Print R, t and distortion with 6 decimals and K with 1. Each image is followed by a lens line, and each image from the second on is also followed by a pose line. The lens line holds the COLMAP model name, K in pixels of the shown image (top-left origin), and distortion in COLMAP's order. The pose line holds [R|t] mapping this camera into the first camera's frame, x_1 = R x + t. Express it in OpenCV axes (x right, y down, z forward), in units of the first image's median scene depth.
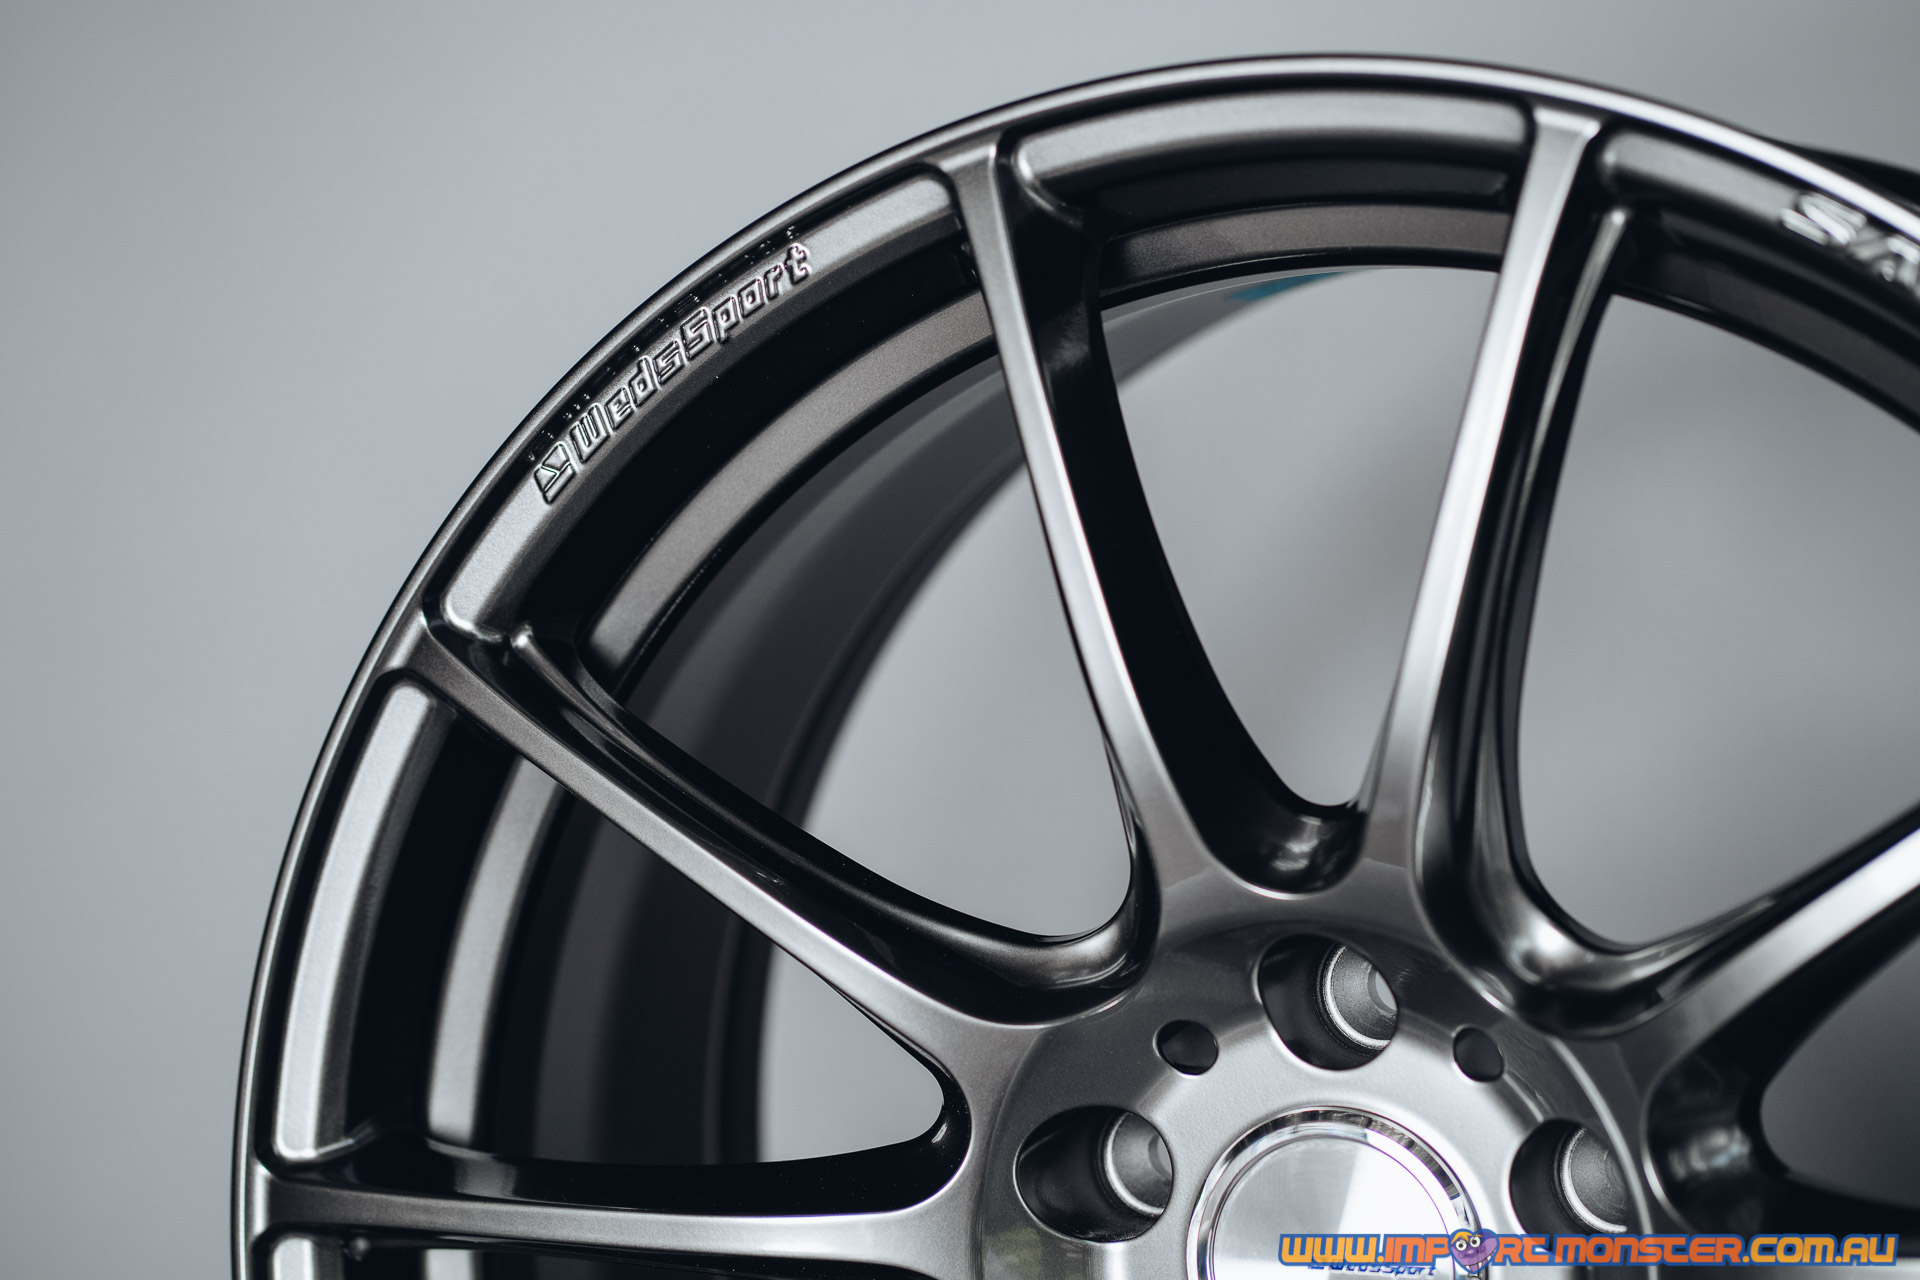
lens RADIAL K [[4934.5, 0, 973.0], [0, 4934.5, 636.8], [0, 0, 1]] dist [0.162320, 0.000000]
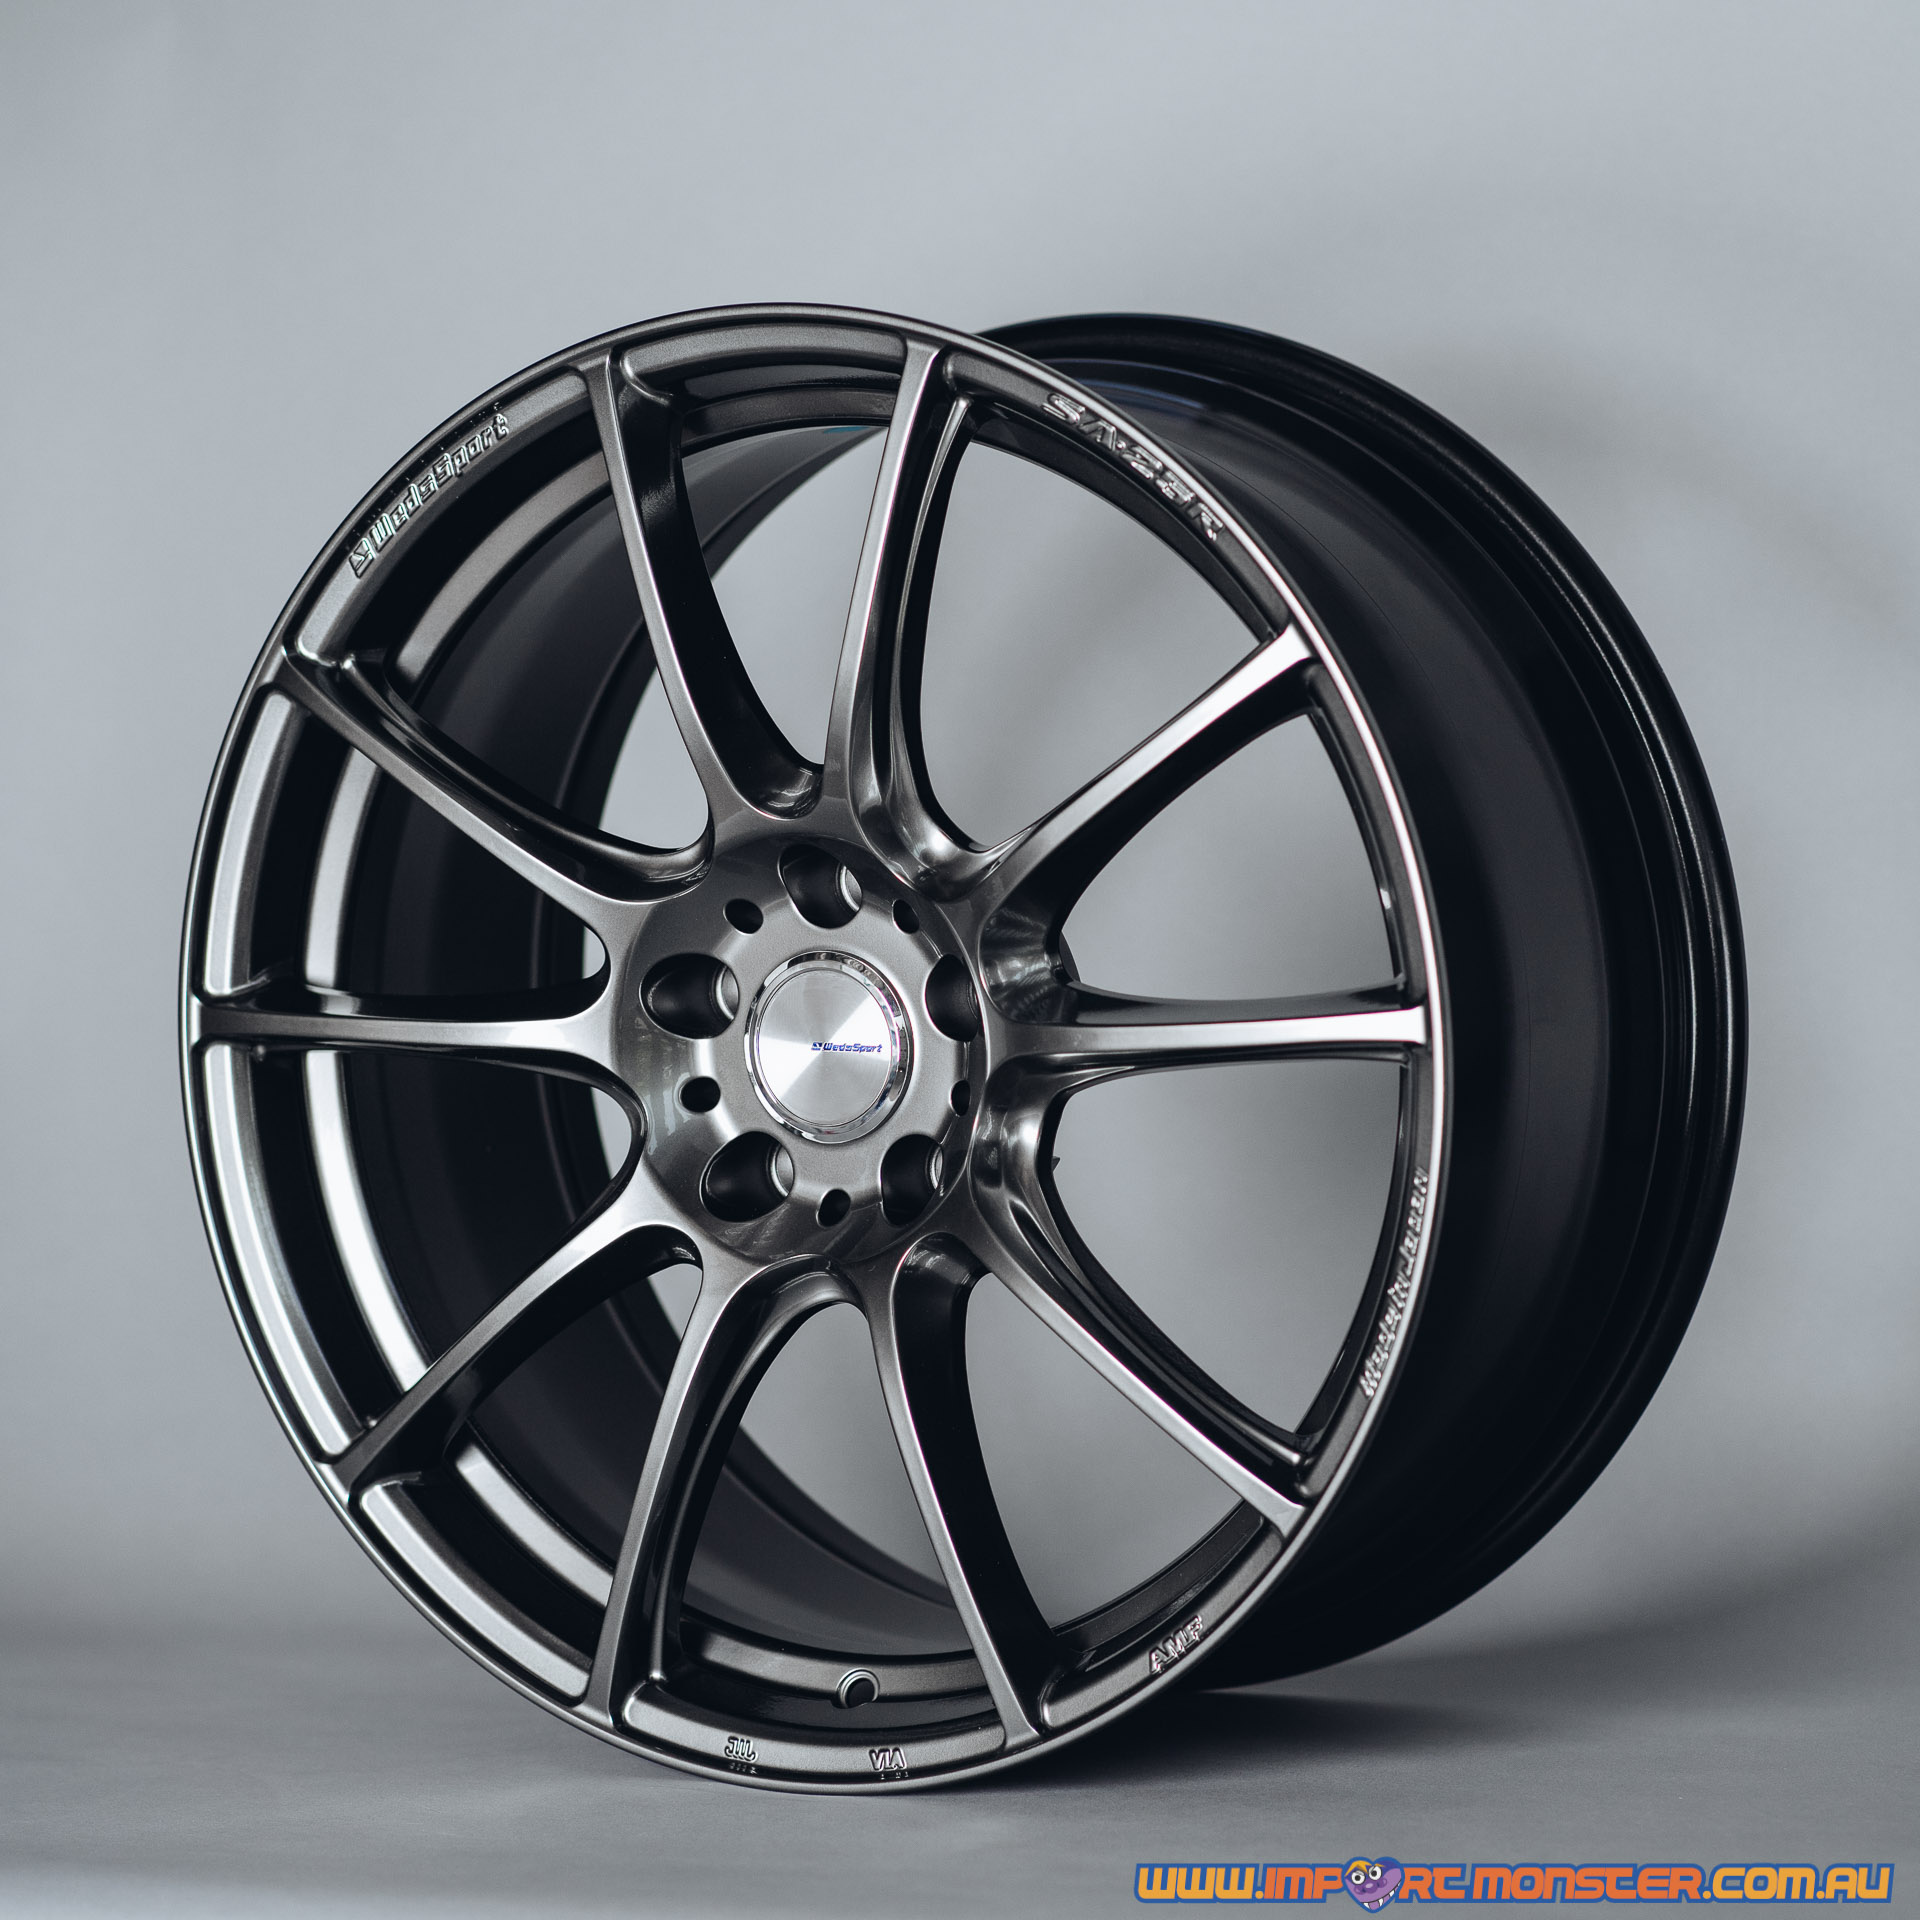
lens RADIAL K [[6825.7, 0, 968.8], [0, 6825.7, 957.0], [0, 0, 1]] dist [0.389893, 0.000000]
pose [[0.991799, -0.005656, -0.127680, 0.393769], [0.013122, 0.998247, 0.057714, -0.030343], [0.127129, -0.058916, 0.990135, -1.173297]]
